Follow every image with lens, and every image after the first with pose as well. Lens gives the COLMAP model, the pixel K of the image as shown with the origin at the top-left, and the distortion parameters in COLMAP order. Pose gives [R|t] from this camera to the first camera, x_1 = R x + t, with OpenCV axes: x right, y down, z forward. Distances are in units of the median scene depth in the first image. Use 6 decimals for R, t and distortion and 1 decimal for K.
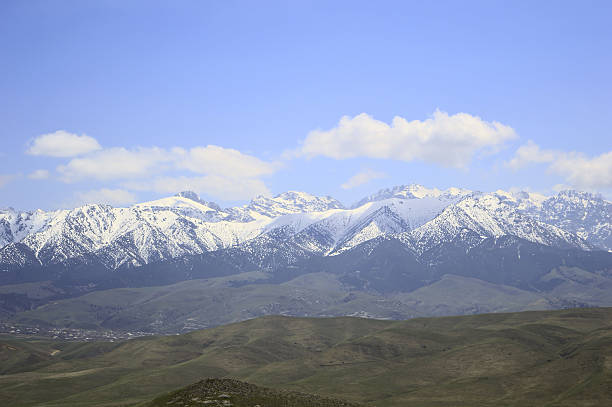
lens RADIAL K [[1431.3, 0, 302.3], [0, 1431.3, 204.0], [0, 0, 1]] dist [-0.048380, 0.000000]
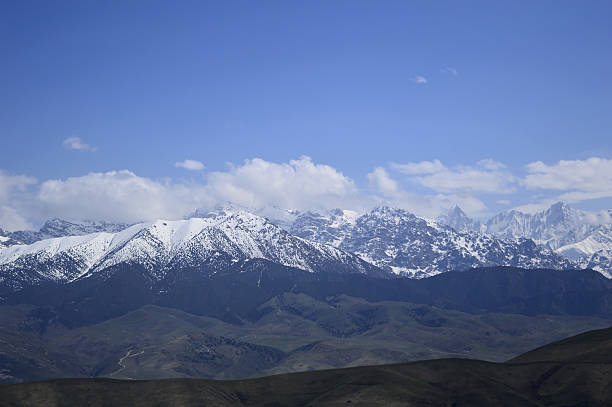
lens RADIAL K [[1431.3, 0, 310.7], [0, 1431.3, 202.1], [0, 0, 1]] dist [-0.048380, 0.000000]
pose [[0.998334, -0.015855, 0.055481, 0.117239], [0.016476, 0.999806, -0.010758, -0.004189], [-0.055300, 0.011655, 0.998402, 0.052282]]
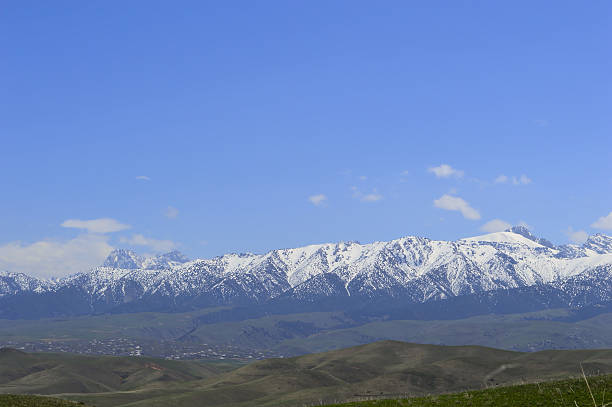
lens RADIAL K [[1431.3, 0, 309.6], [0, 1431.3, 206.5], [0, 0, 1]] dist [-0.048380, 0.000000]
pose [[0.966172, 0.017449, -0.257309, 0.040186], [-0.024262, 0.999433, -0.023327, 0.004382], [0.256756, 0.028781, 0.966048, 0.034738]]
